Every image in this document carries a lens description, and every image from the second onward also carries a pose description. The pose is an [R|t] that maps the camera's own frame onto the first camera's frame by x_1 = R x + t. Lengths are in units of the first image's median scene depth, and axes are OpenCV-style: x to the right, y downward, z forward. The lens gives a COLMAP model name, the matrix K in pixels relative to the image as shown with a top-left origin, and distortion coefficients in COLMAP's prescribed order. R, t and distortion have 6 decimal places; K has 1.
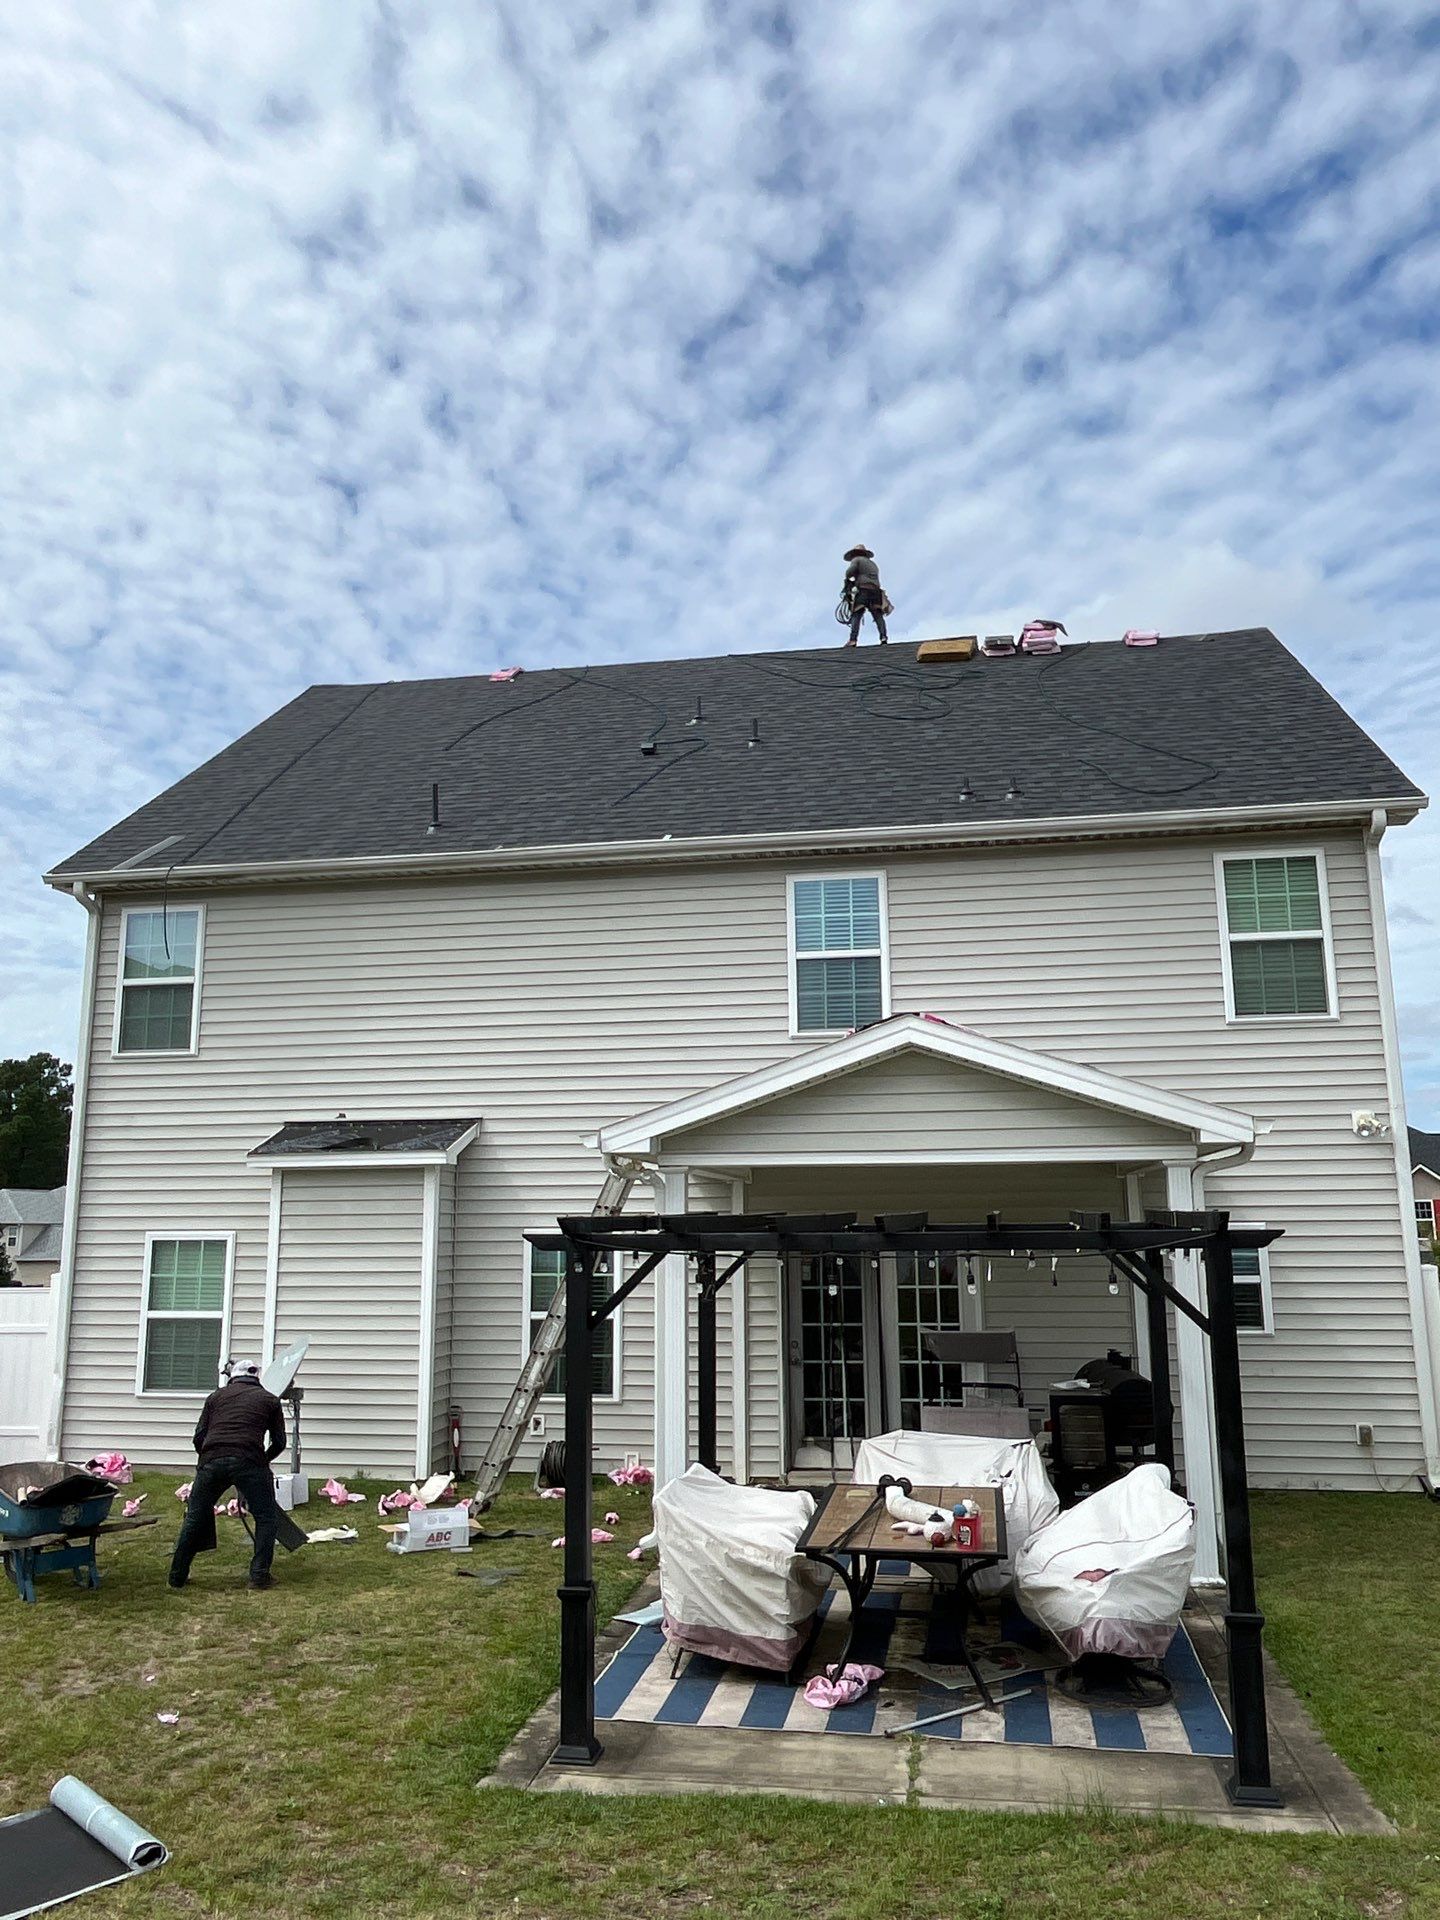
lens RADIAL K [[1408.6, 0, 720.6], [0, 1408.6, 955.5], [0, 0, 1]] dist [0.004266, -0.002767]
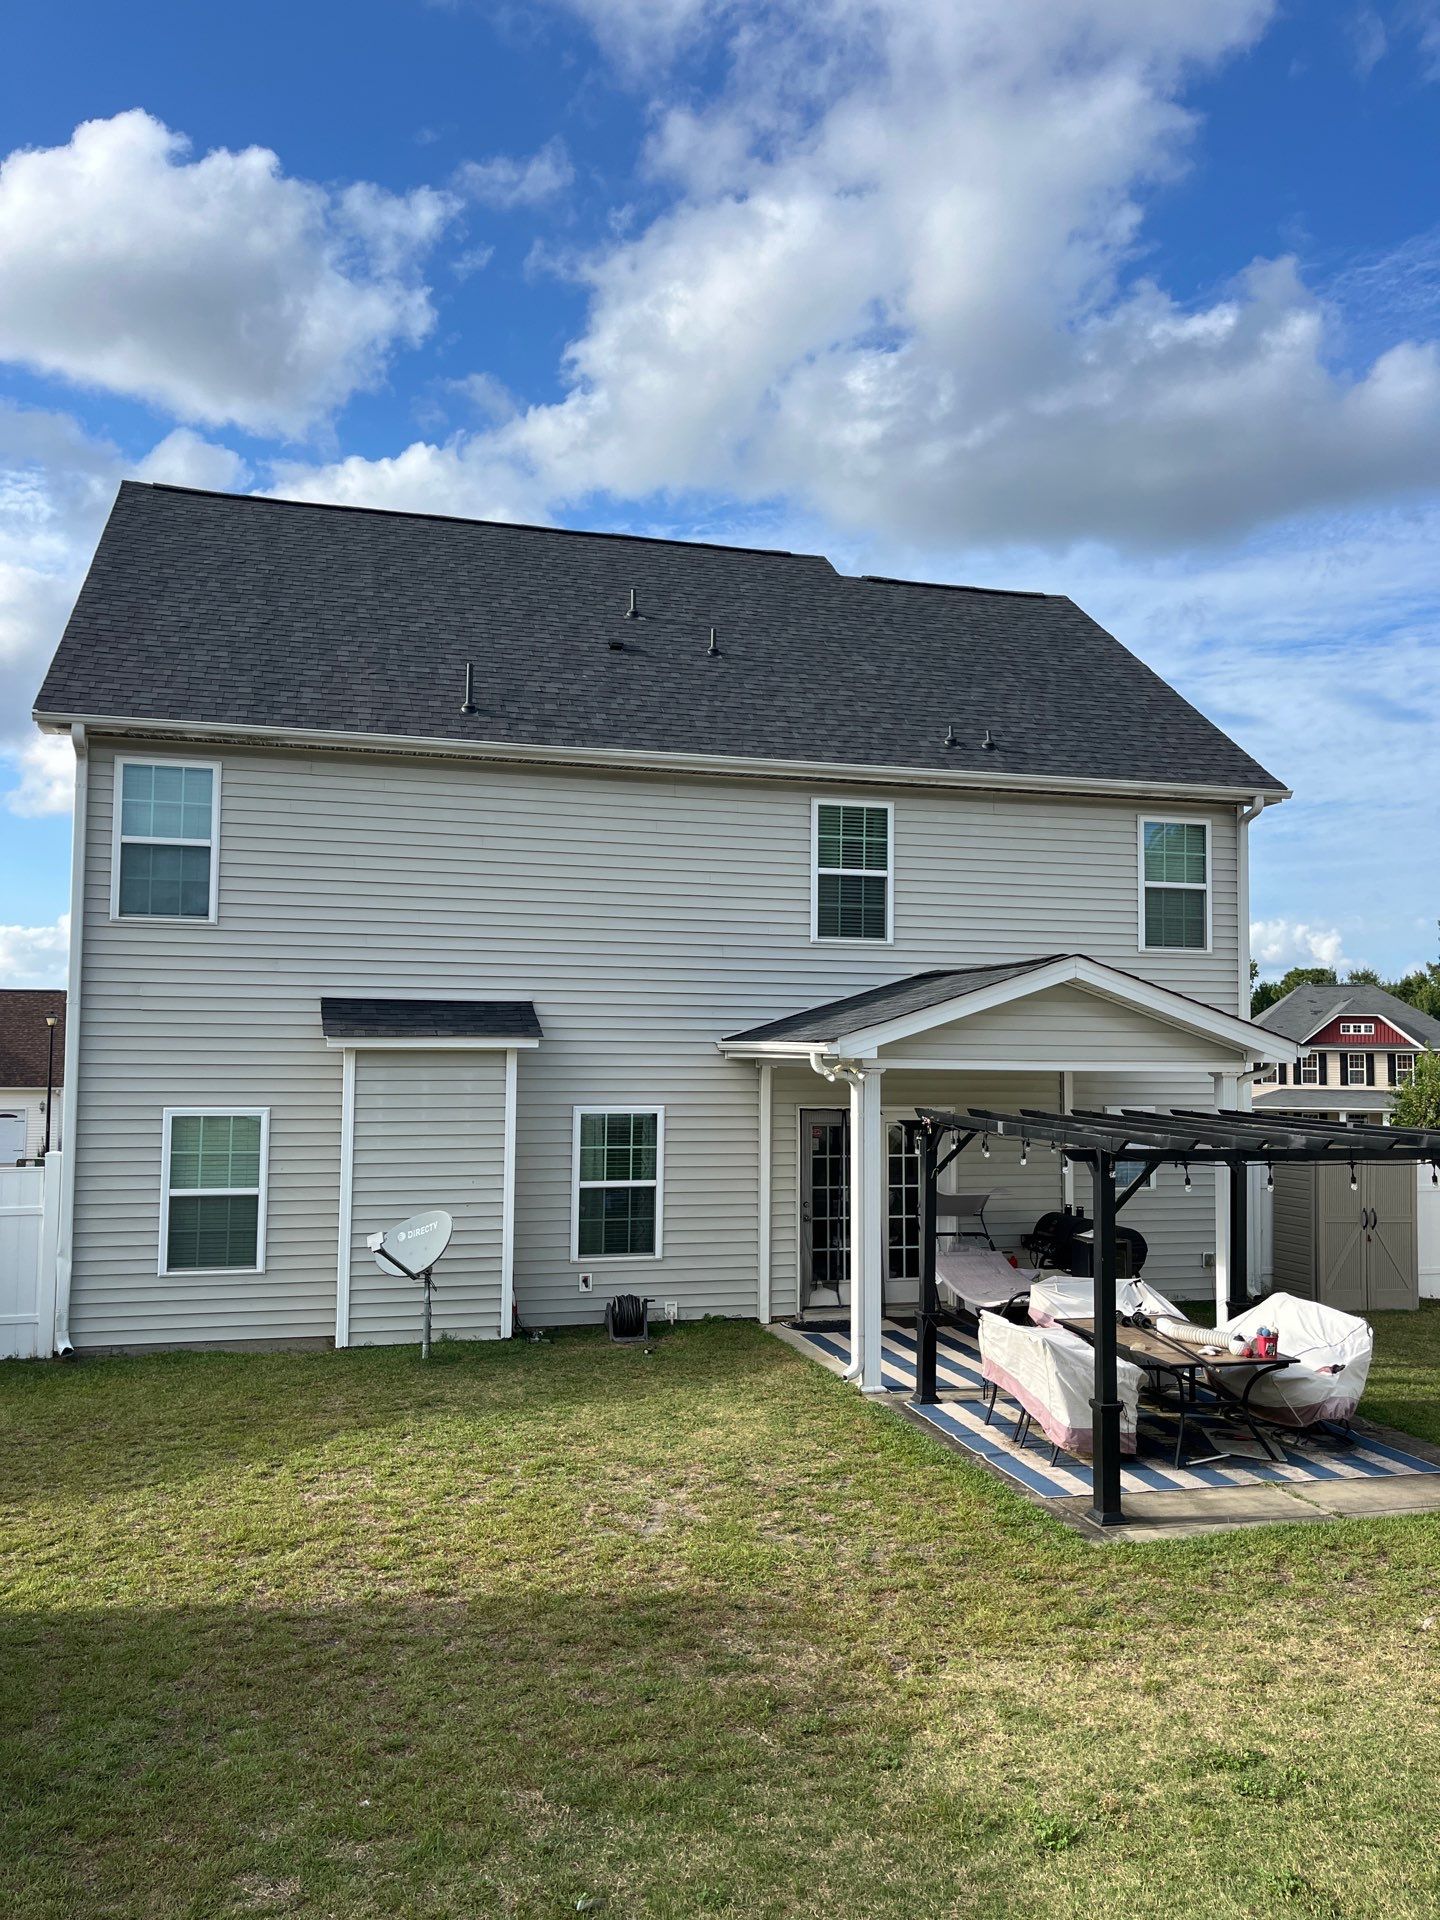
lens RADIAL K [[1440.5, 0, 716.0], [0, 1440.5, 968.9], [0, 0, 1]] dist [0.079088, -0.112614]
pose [[0.904353, 0.040868, 0.424824, -0.520045], [-0.096178, 0.989315, 0.109571, -0.041657], [-0.415807, -0.139949, 0.898621, -0.022852]]
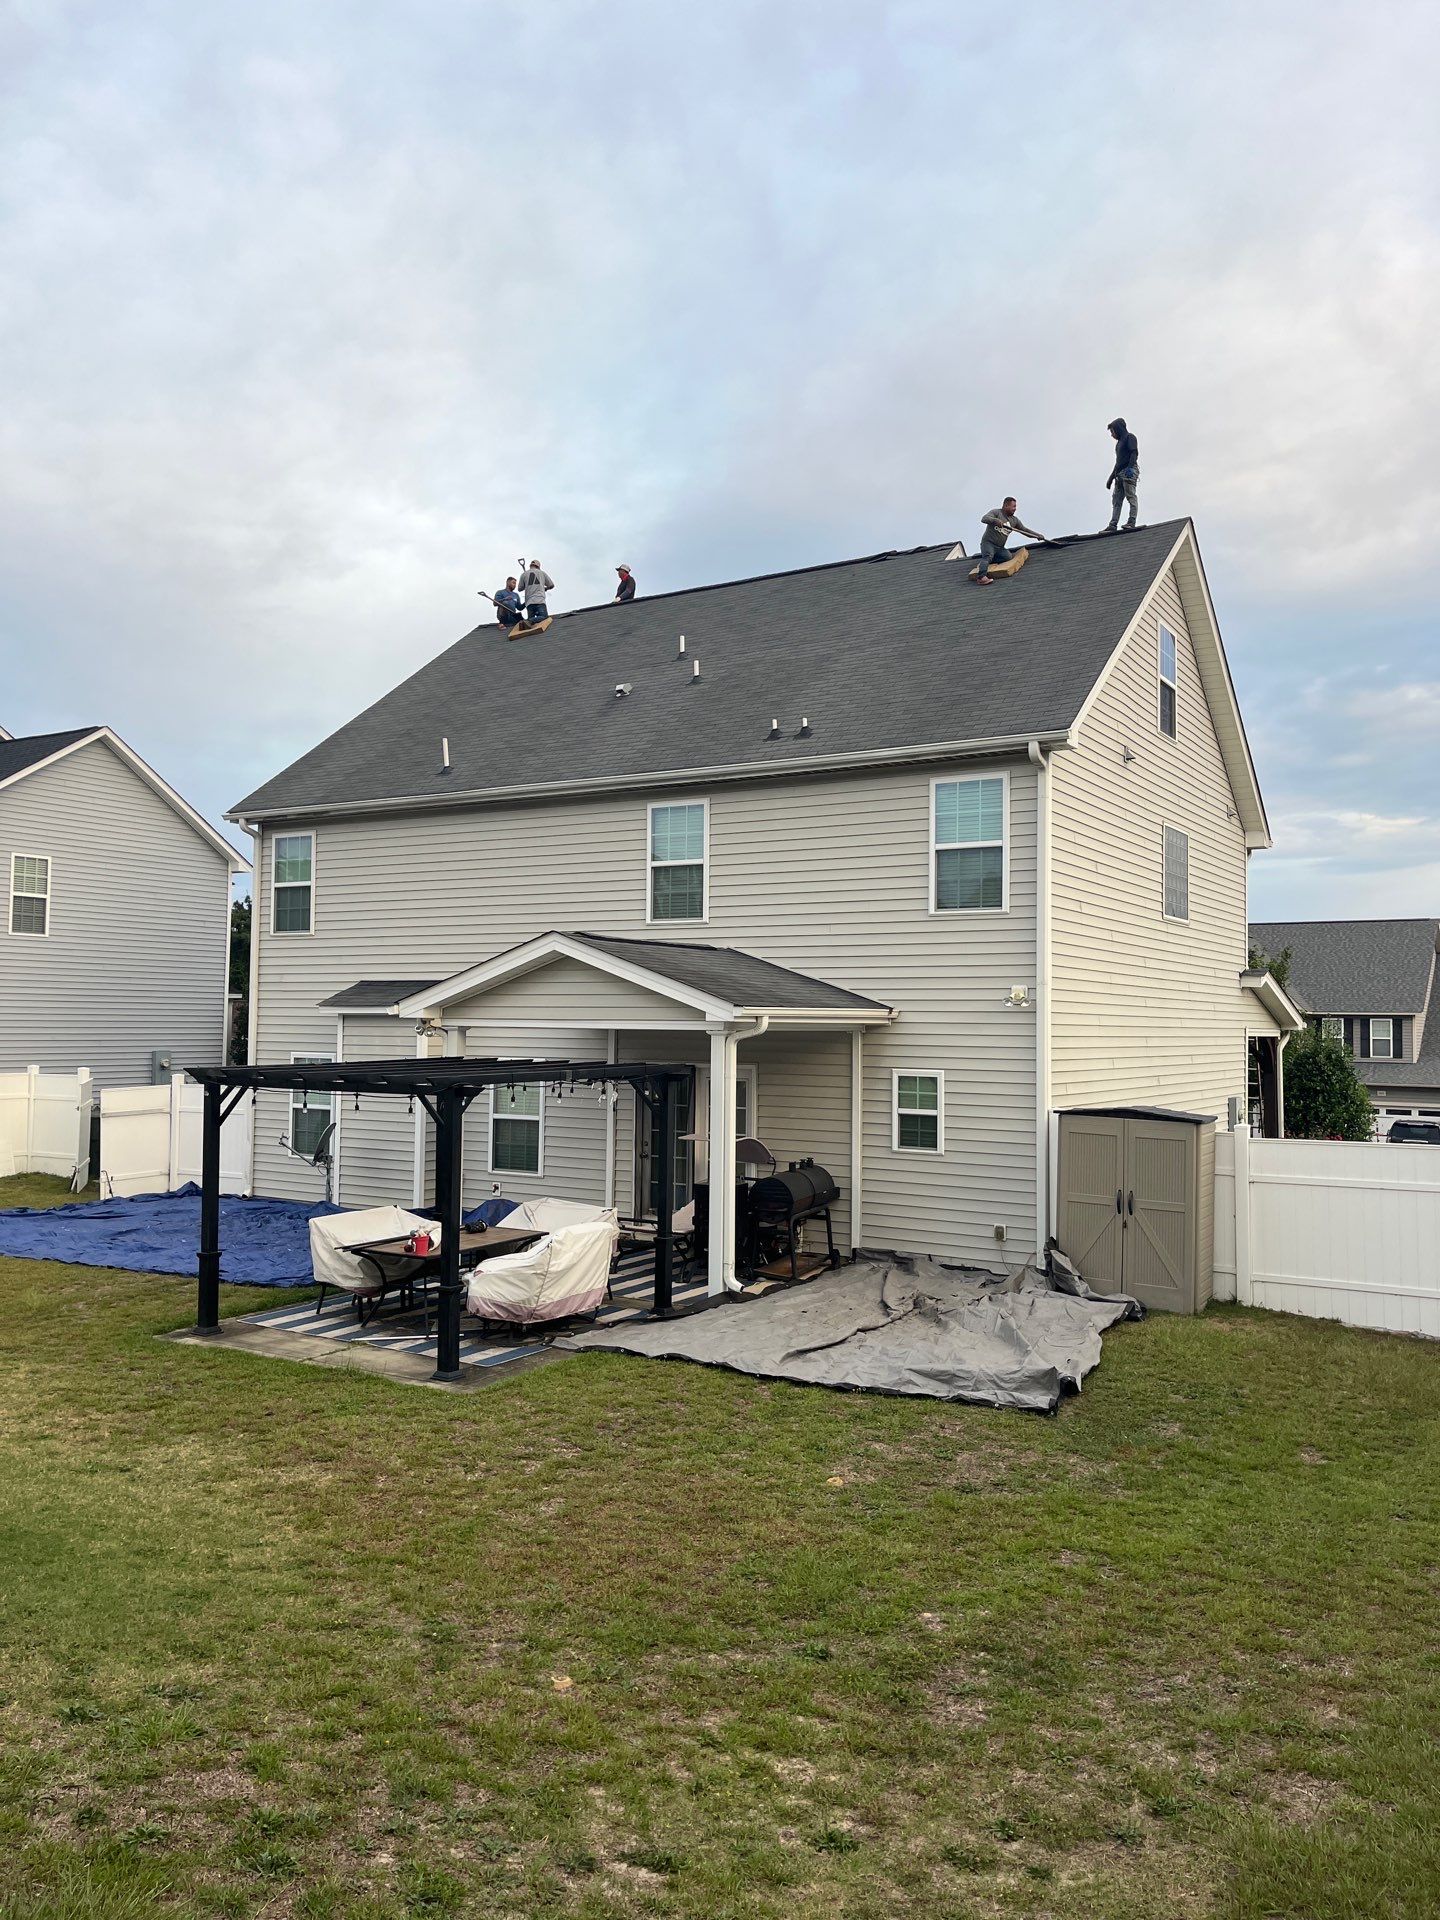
lens RADIAL K [[1439.2, 0, 724.5], [0, 1439.2, 957.7], [0, 0, 1]] dist [0.085843, -0.117594]
pose [[0.927153, 0.002032, -0.374678, 0.644227], [0.051350, 0.989861, 0.132435, -0.091455], [0.371148, -0.142027, 0.917648, -0.257511]]
